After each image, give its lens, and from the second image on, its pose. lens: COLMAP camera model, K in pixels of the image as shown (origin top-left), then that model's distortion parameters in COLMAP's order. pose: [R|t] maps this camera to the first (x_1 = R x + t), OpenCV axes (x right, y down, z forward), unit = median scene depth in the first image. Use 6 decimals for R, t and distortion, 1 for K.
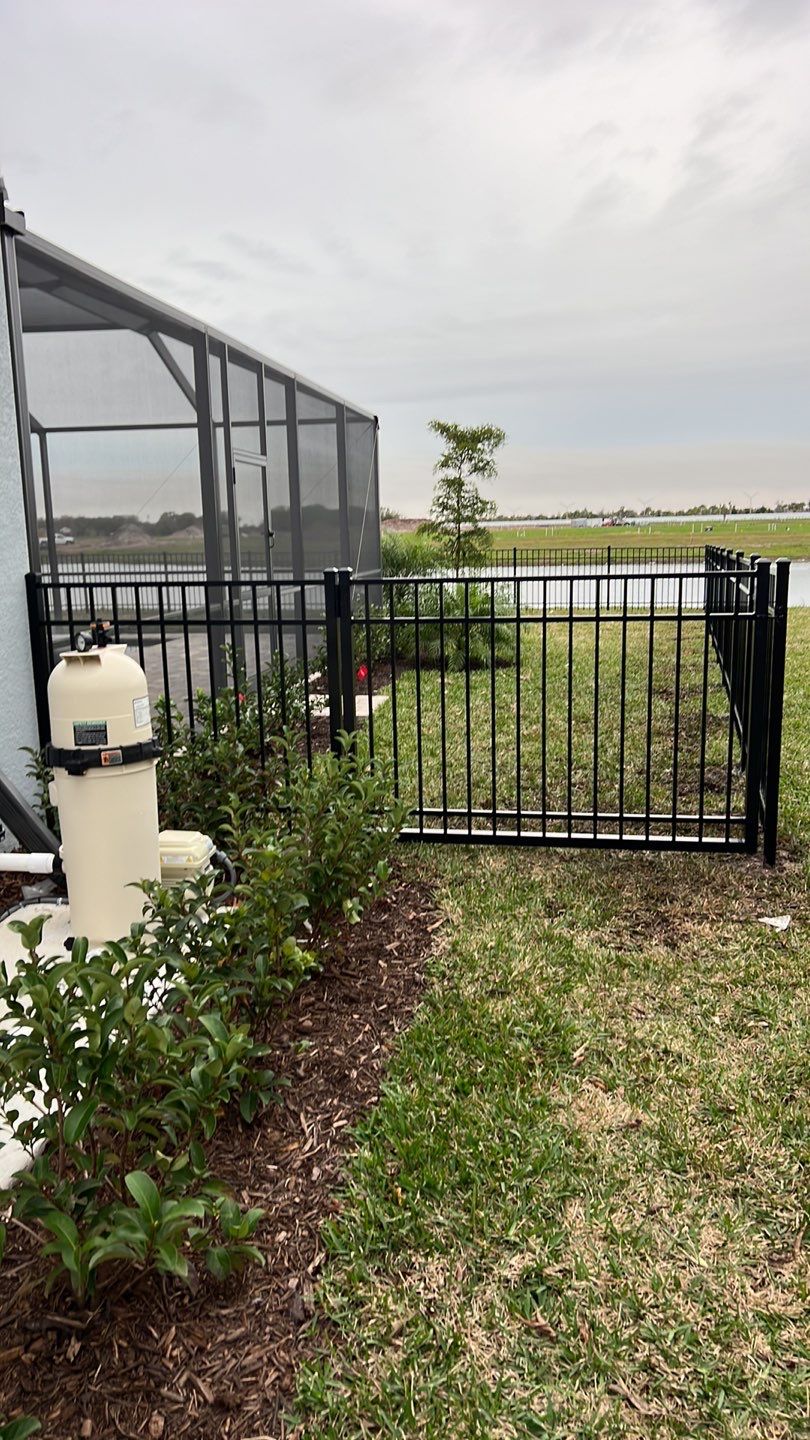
lens RADIAL K [[1058.4, 0, 402.7], [0, 1058.4, 743.1], [0, 0, 1]] dist [0.074625, -0.074216]
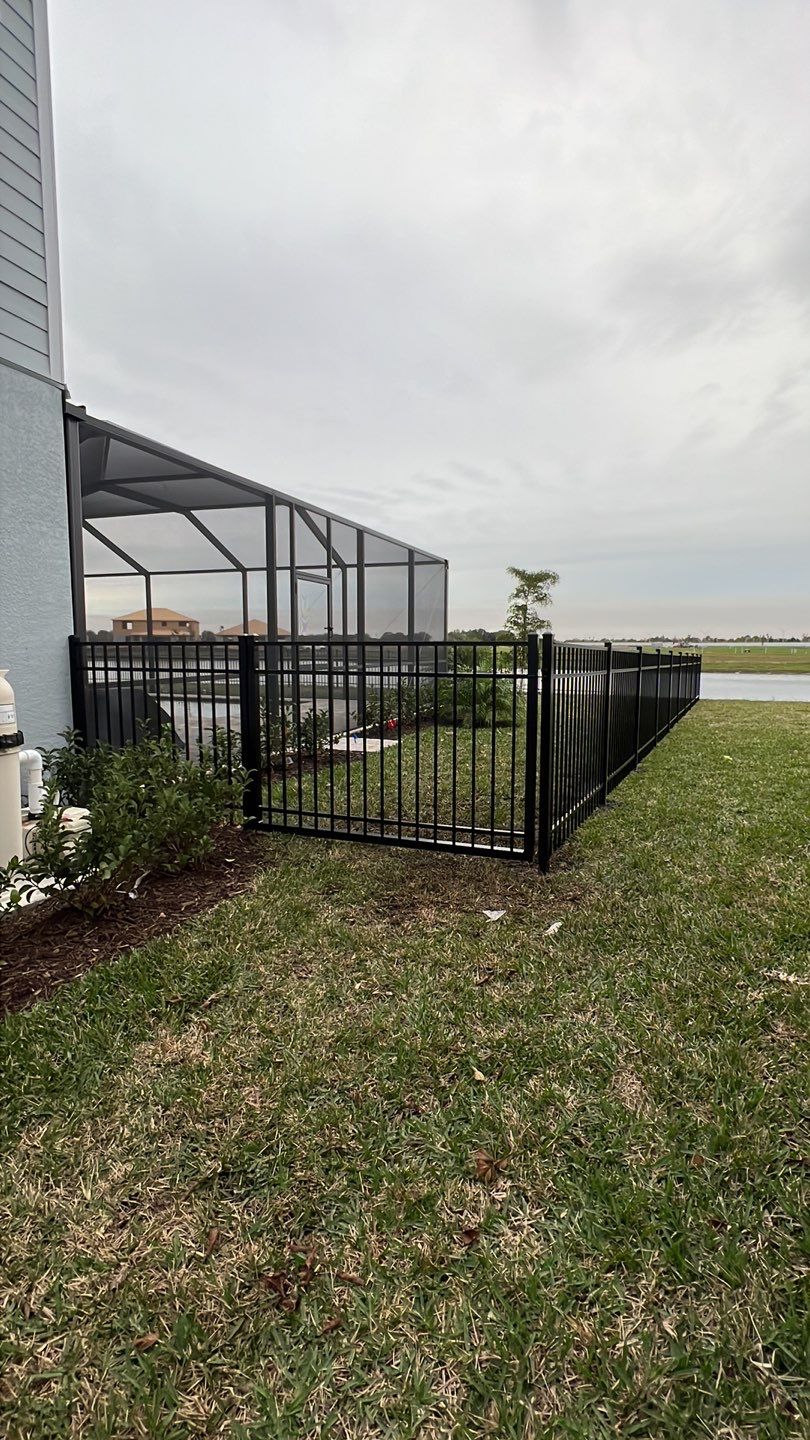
lens RADIAL K [[685.1, 0, 407.4], [0, 685.1, 750.2], [0, 0, 1]] dist [0.002308, 0.000289]
pose [[0.978322, 0.054902, -0.199680, 0.396859], [-0.064691, 0.996986, -0.042828, 0.017018], [0.196727, 0.054817, 0.978925, 0.187929]]
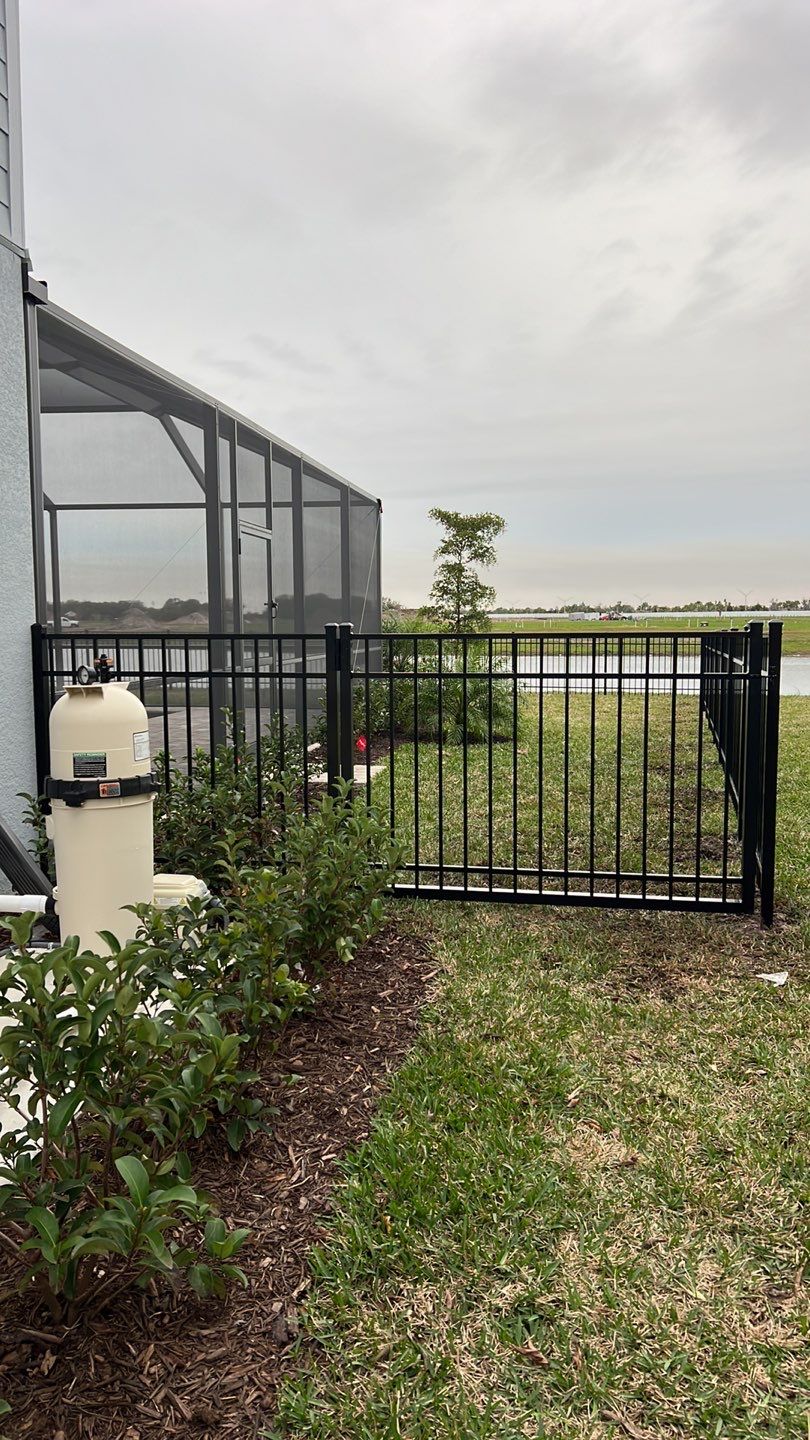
lens RADIAL K [[1058.4, 0, 402.7], [0, 1058.4, 743.1], [0, 0, 1]] dist [0.074625, -0.074216]
pose [[0.999842, 0.017721, 0.001453, 0.000427], [-0.017534, 0.996252, -0.084701, 0.040063], [-0.002949, 0.084662, 0.996405, -0.004498]]
